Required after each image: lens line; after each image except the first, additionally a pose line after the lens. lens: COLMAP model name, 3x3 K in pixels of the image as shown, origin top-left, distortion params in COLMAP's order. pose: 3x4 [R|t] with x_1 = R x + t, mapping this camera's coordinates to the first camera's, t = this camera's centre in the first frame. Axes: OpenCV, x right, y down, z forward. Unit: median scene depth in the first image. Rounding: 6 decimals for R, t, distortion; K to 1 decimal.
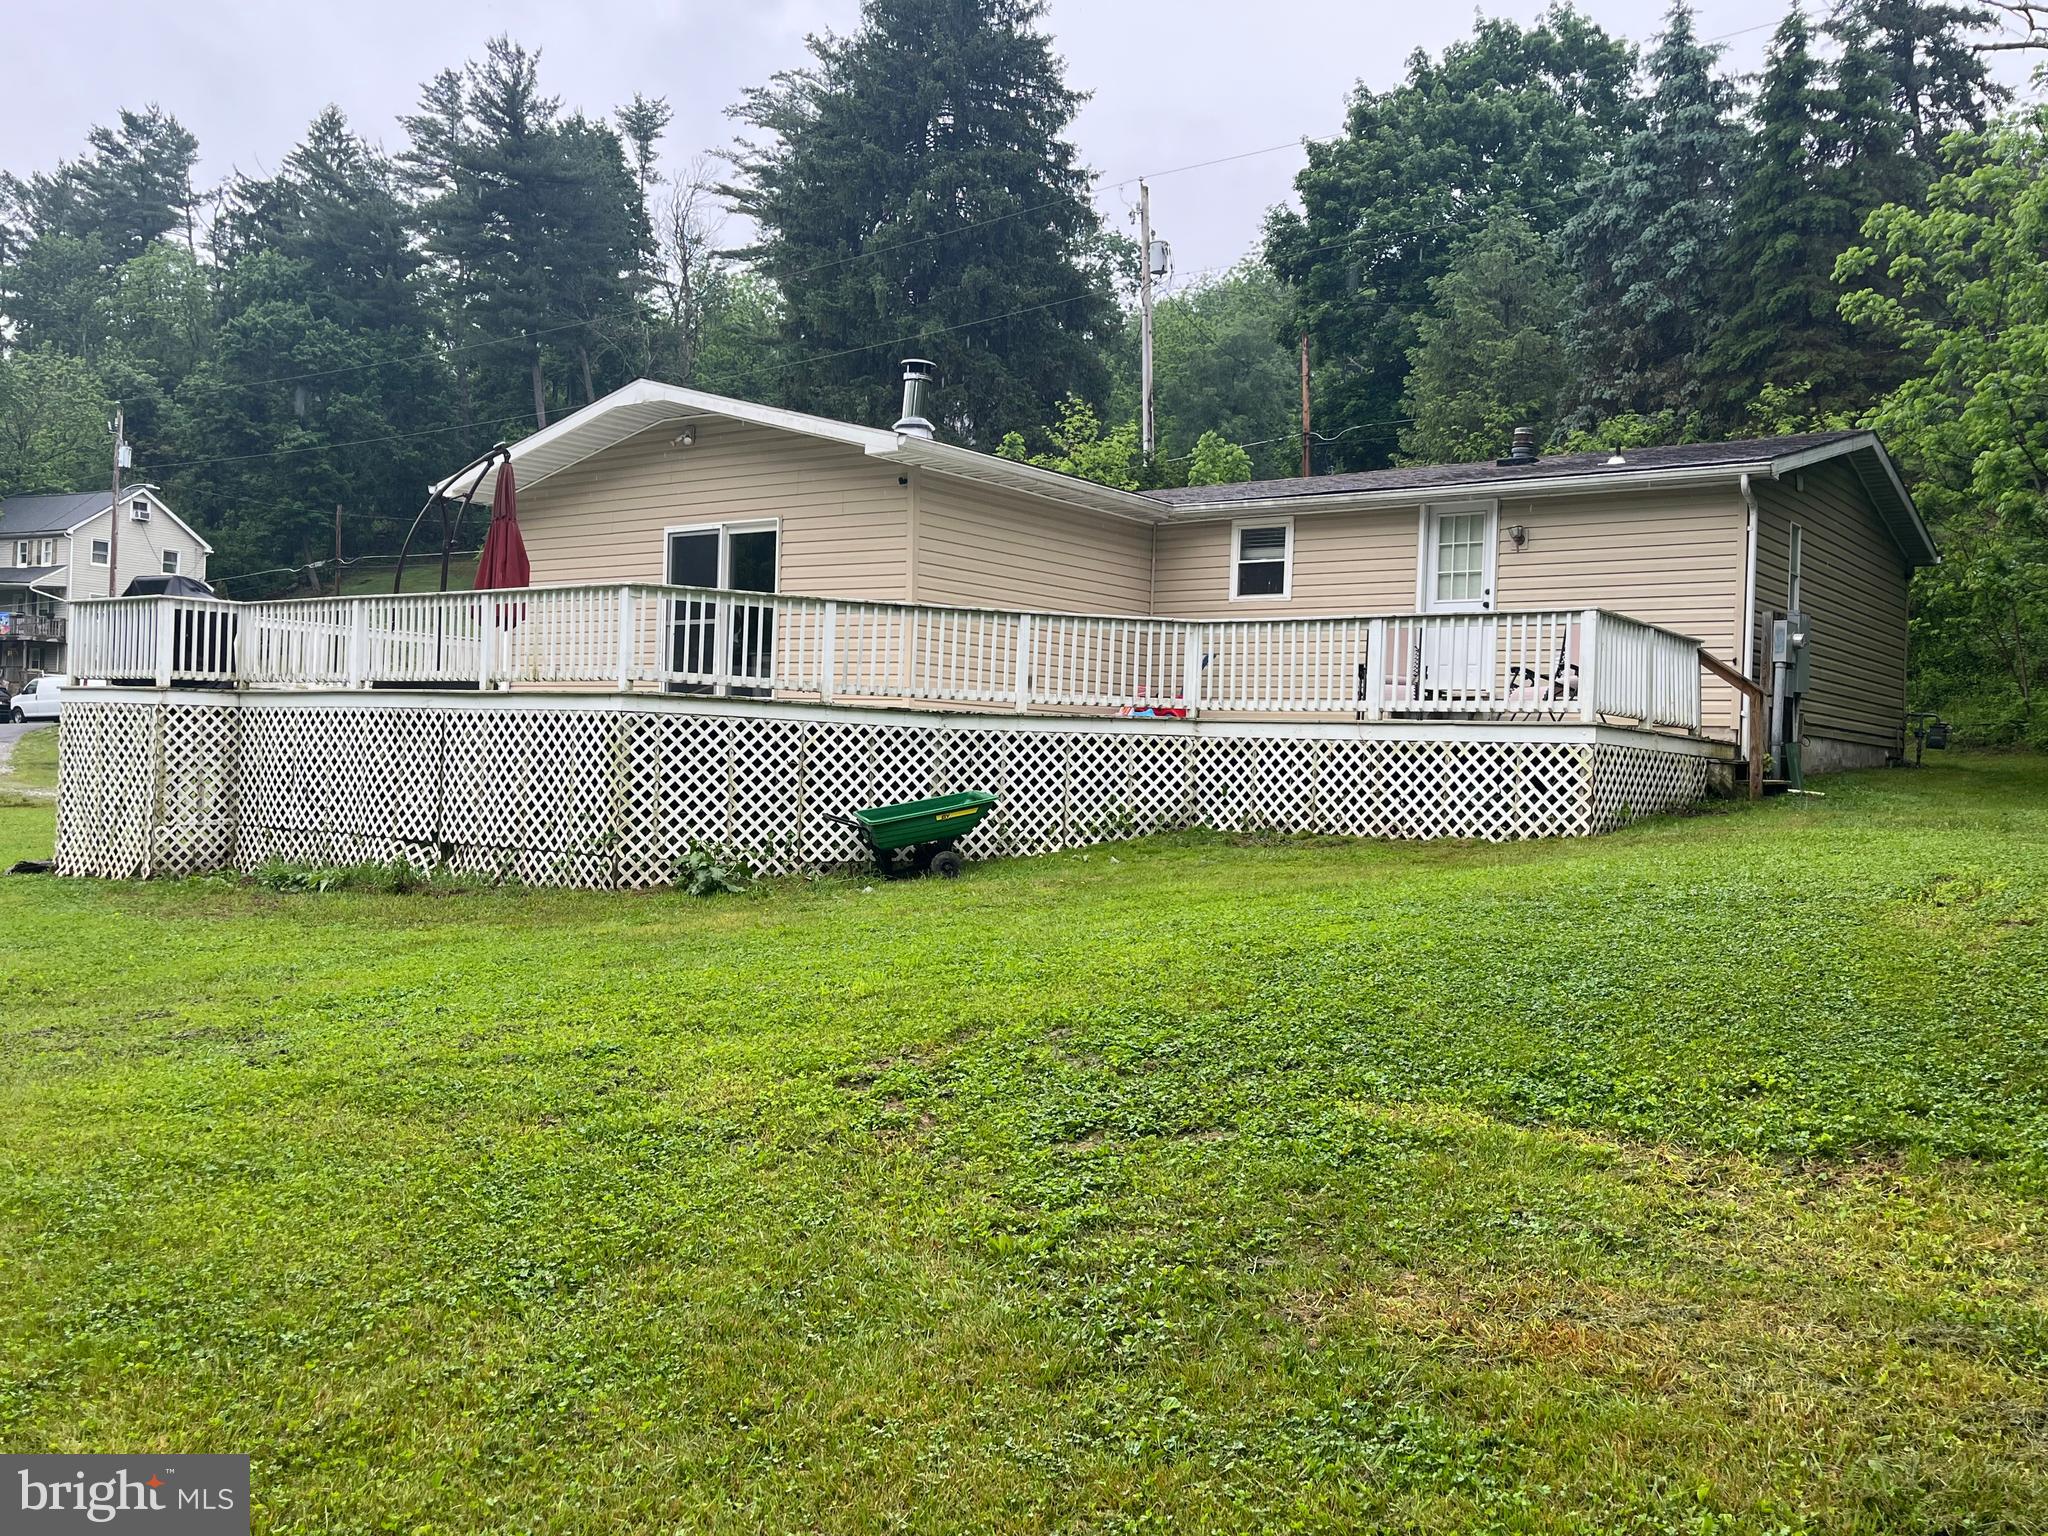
lens RADIAL K [[1728.2, 0, 1024.0], [0, 1728.2, 768.0], [0, 0, 1]] dist [0.096584, 0.000000]
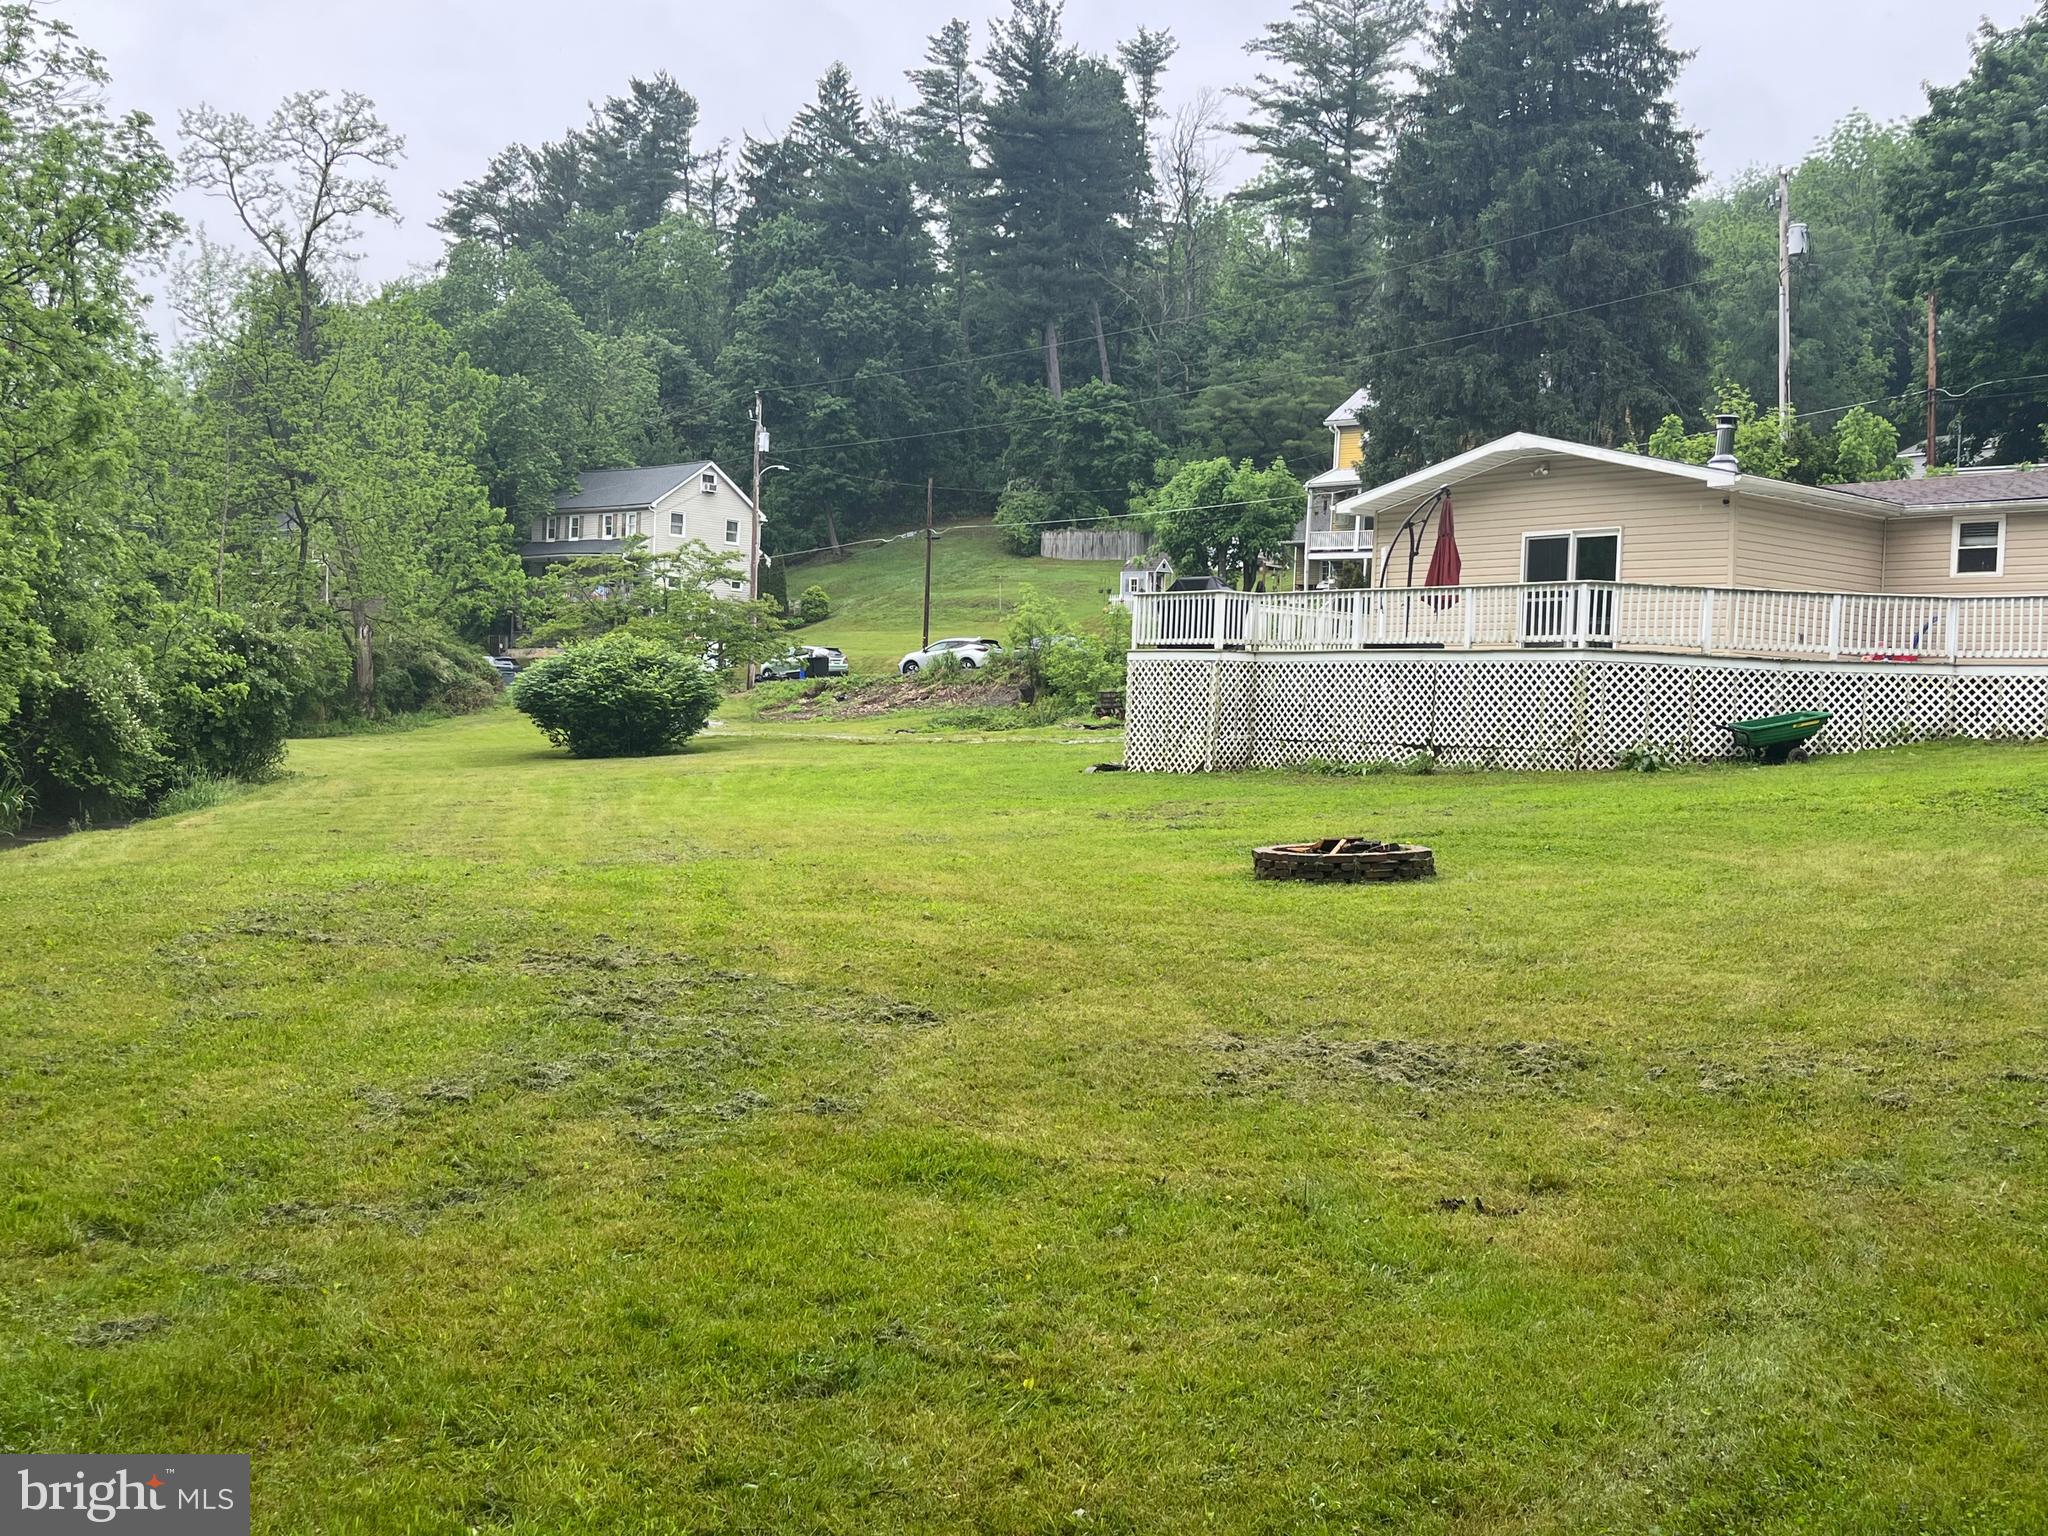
lens RADIAL K [[2052.2, 0, 1081.8], [0, 2052.2, 767.7], [0, 0, 1]] dist [0.081388, 0.011527]
pose [[0.982904, 0.004737, -0.184056, -0.306555], [-0.002391, 0.999913, 0.012966, 0.039426], [0.184102, -0.012304, 0.982830, -0.886262]]
